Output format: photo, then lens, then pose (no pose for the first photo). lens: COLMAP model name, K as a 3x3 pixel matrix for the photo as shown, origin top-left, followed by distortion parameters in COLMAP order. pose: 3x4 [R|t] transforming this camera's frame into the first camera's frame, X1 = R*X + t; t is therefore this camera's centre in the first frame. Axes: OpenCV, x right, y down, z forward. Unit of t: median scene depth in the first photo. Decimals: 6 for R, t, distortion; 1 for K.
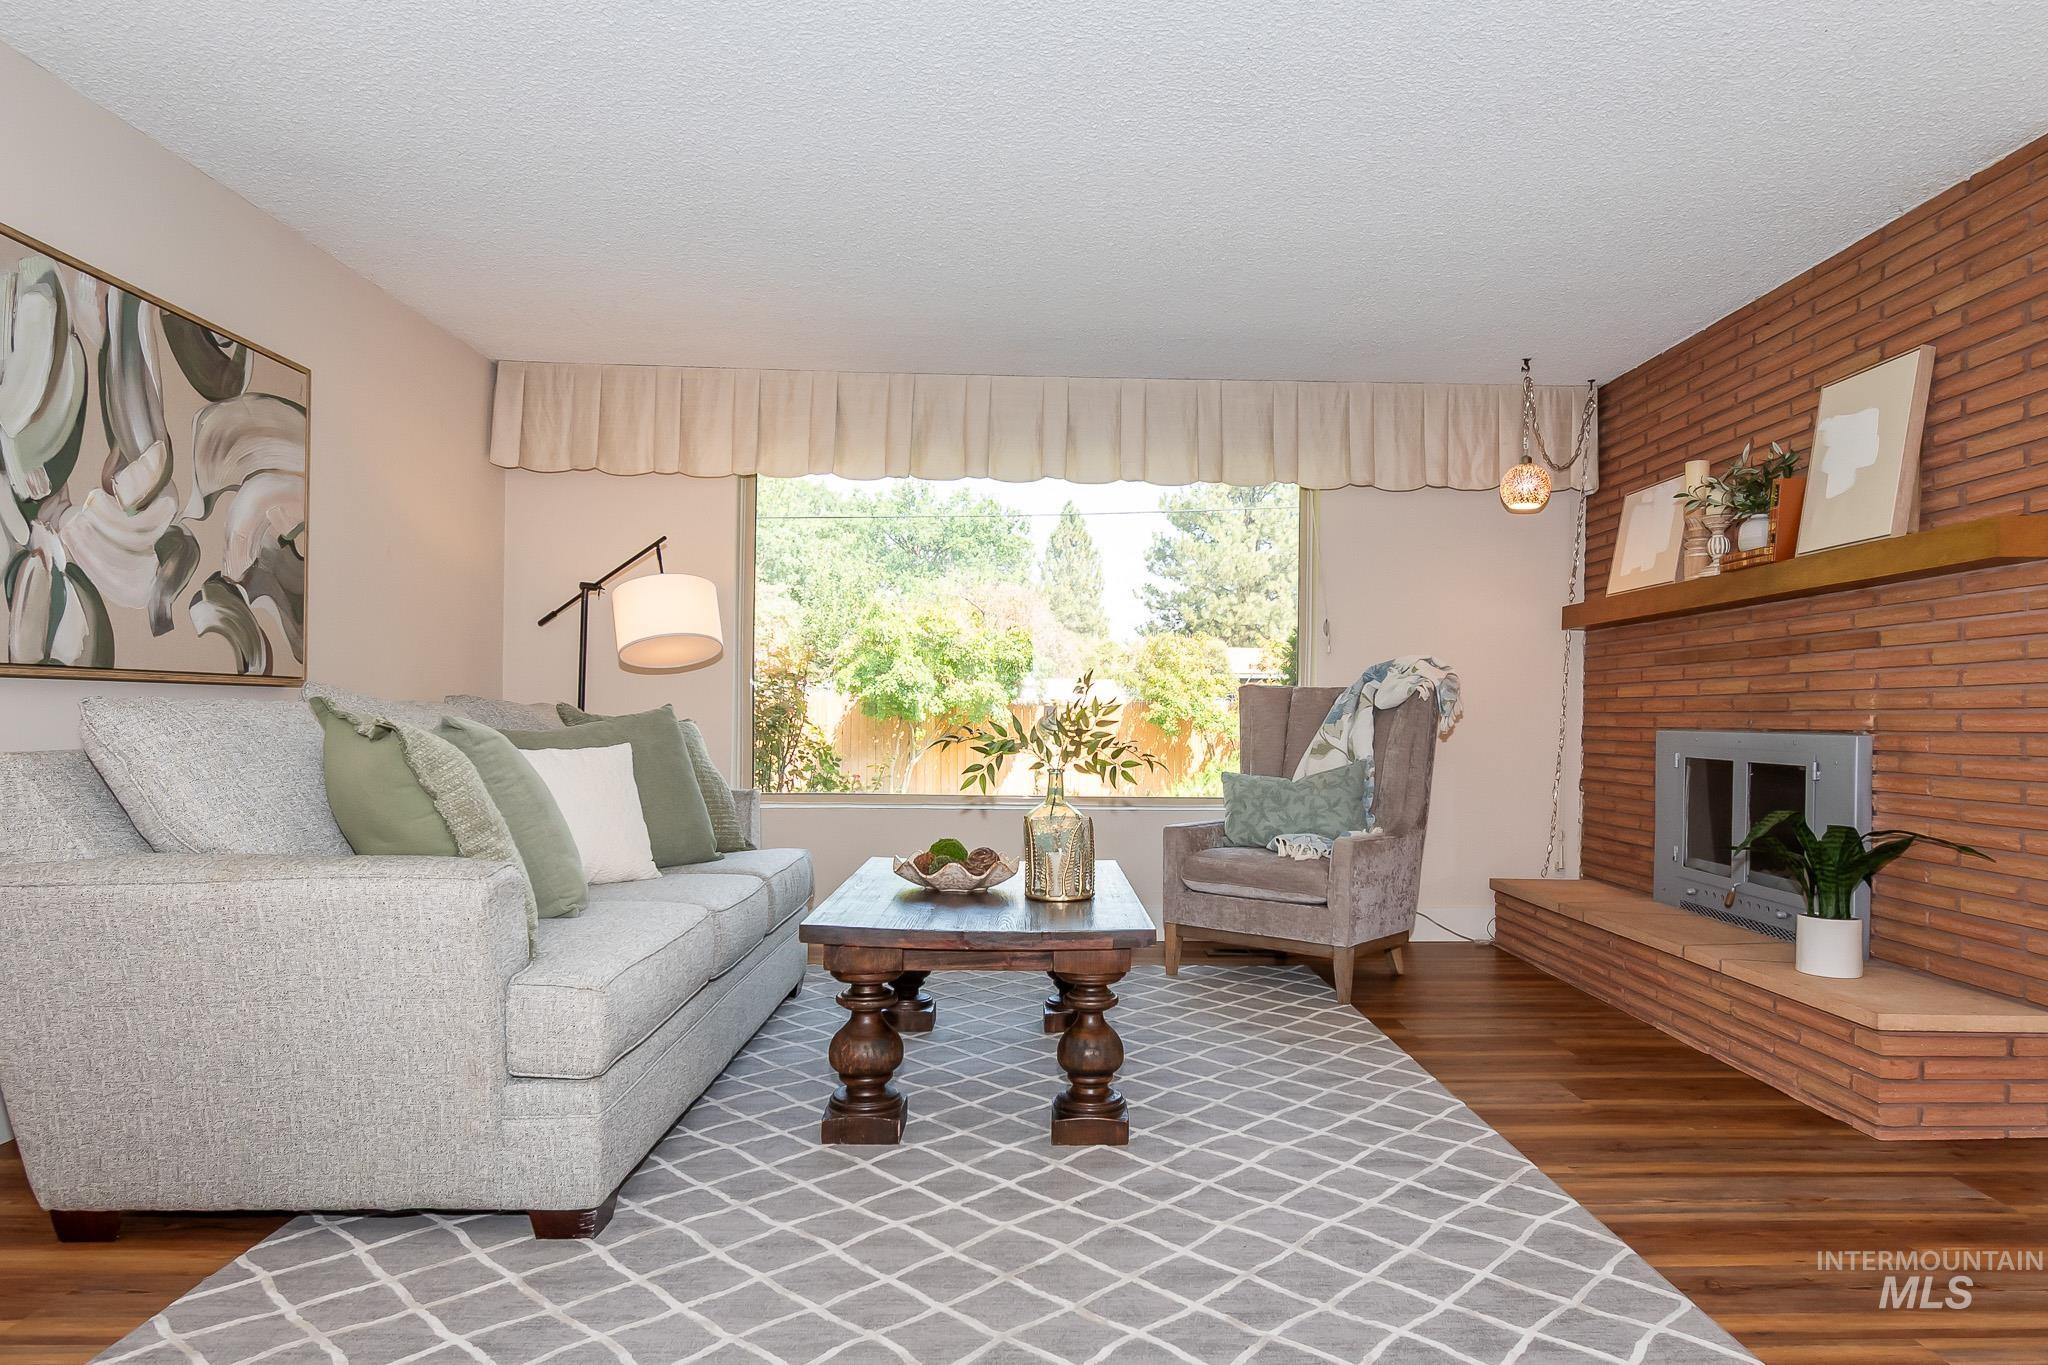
lens RADIAL K [[1256.7, 0, 1075.4], [0, 1256.7, 731.6], [0, 0, 1]] dist [-0.003005, 0.000194]
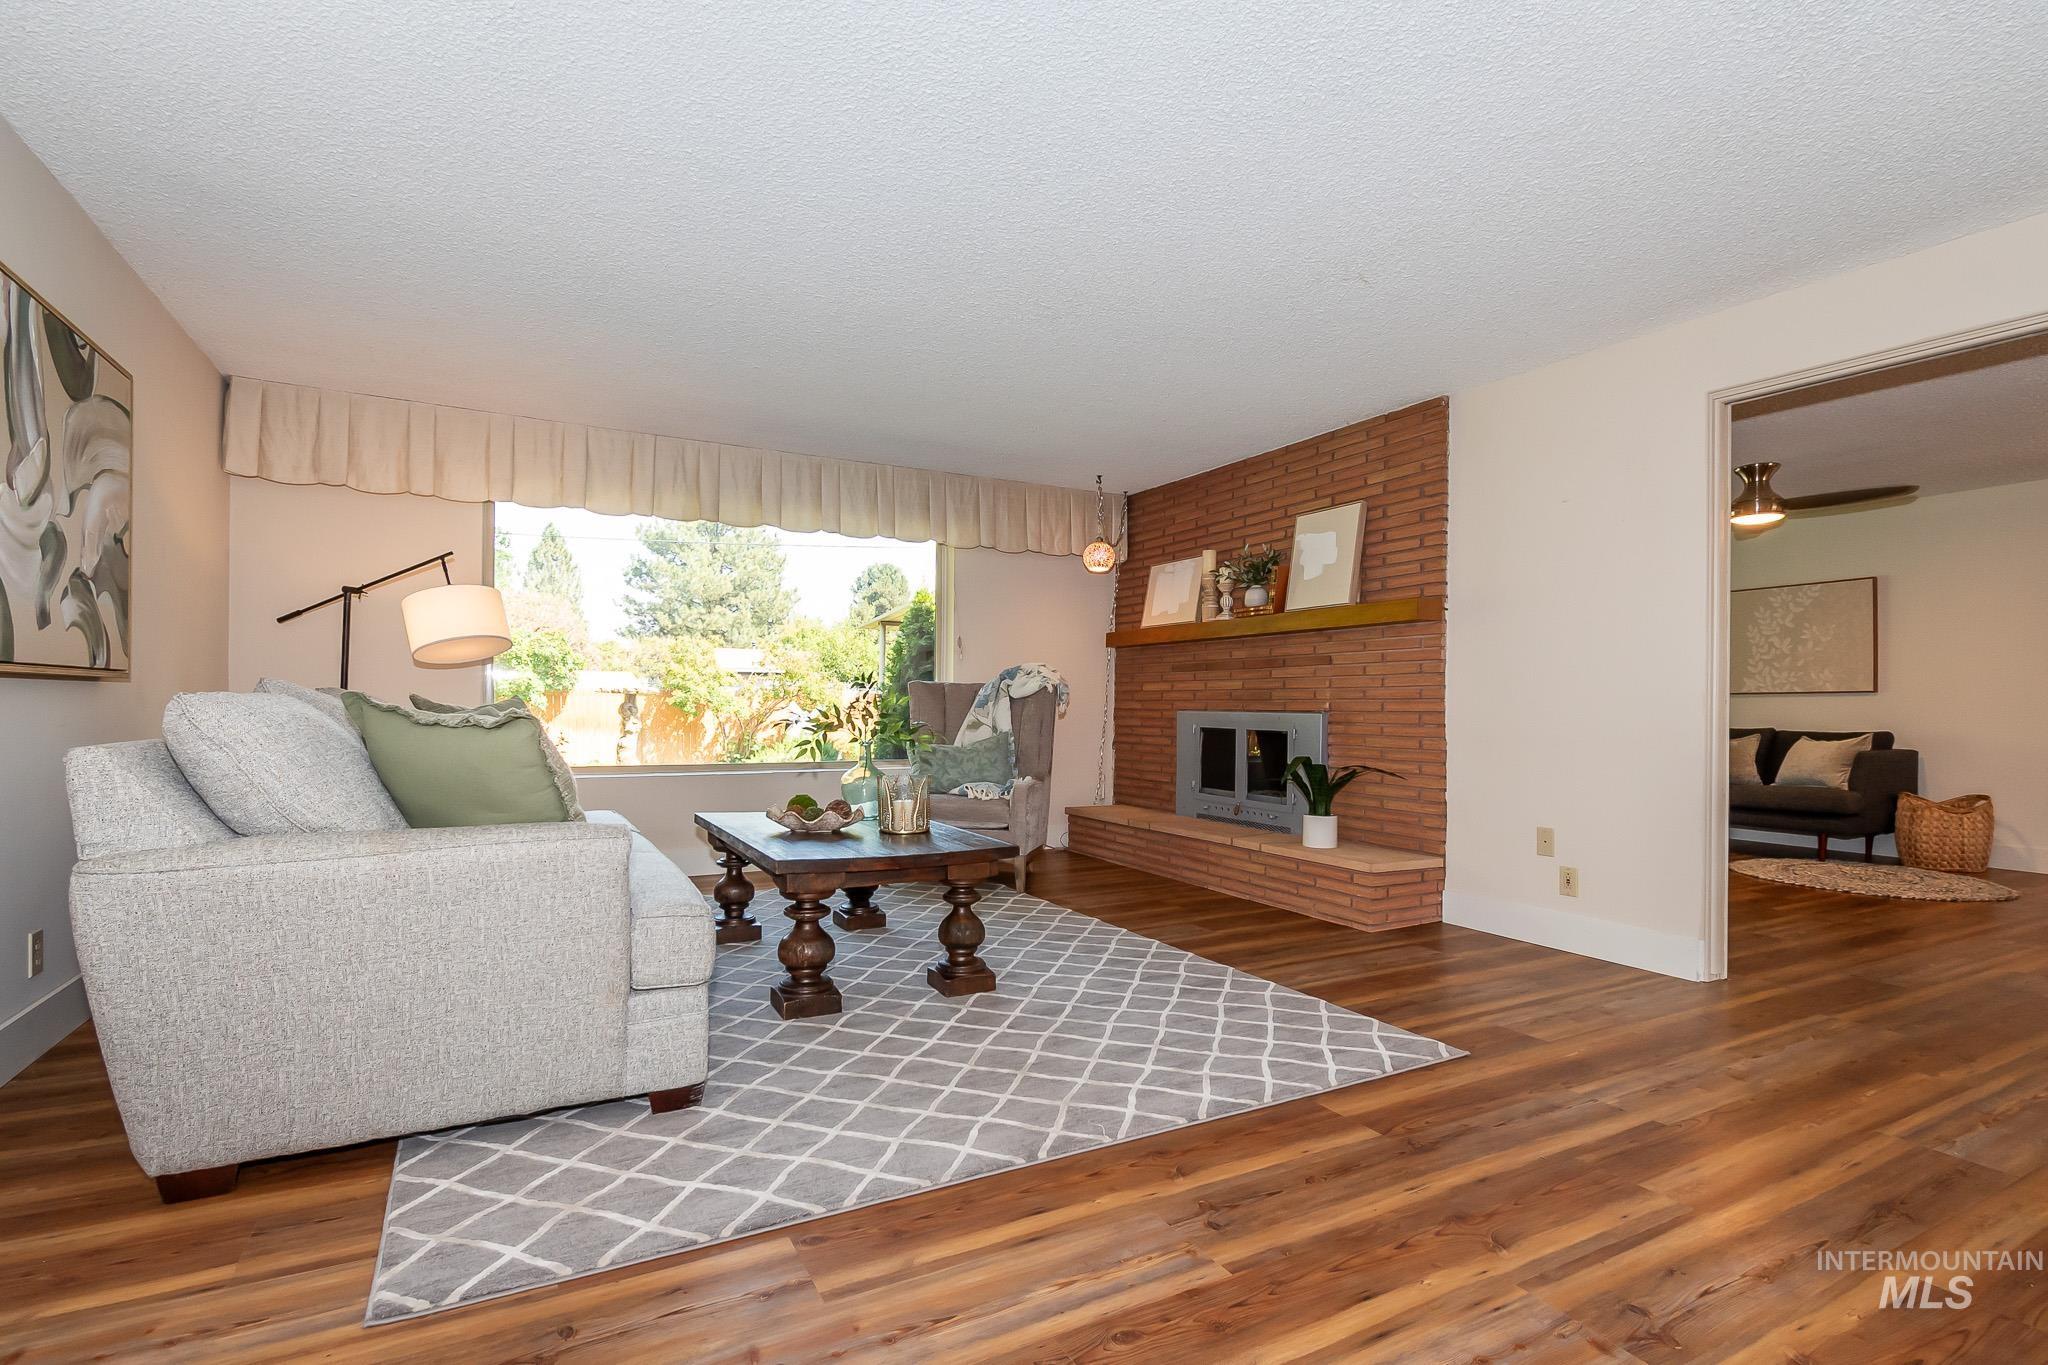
lens RADIAL K [[943.1, 0, 977.5], [0, 943.1, 716.9], [0, 0, 1]] dist [0.000935, -0.000884]
pose [[0.906335, -0.010146, 0.422438, -0.359758], [0.007644, 0.999942, 0.007616, -0.005768], [-0.422491, -0.003674, 0.906360, -0.010867]]
